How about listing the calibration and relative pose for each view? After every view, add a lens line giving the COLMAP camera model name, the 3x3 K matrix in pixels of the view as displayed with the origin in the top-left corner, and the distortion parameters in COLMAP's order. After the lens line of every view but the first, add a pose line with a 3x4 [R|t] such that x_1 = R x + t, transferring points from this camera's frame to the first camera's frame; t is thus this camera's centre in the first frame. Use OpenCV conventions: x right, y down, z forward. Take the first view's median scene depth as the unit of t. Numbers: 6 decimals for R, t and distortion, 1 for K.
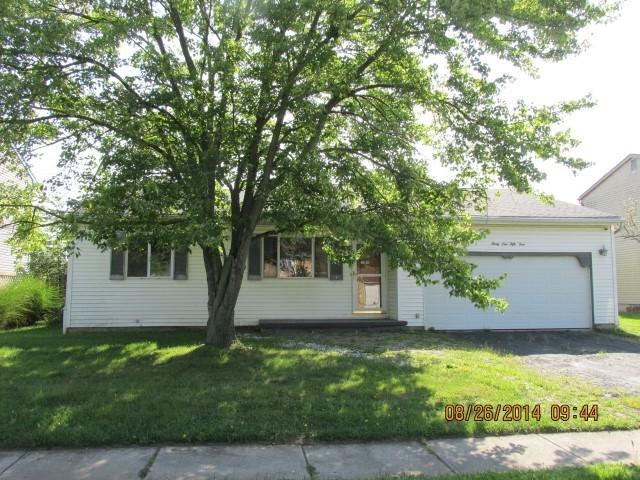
lens RADIAL K [[531.2, 0, 320.0], [0, 531.2, 240.0], [0, 0, 1]] dist [-0.032315, 0.003206]
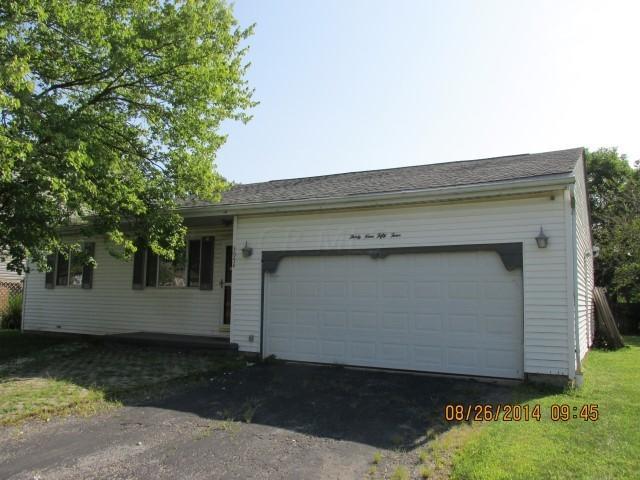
lens RADIAL K [[531.2, 0, 320.0], [0, 531.2, 240.0], [0, 0, 1]] dist [-0.032315, 0.003206]
pose [[0.803883, -0.050903, -0.592605, 0.679302], [0.040661, 0.998703, -0.030628, 0.029549], [0.593396, 0.000526, 0.804910, 0.426743]]
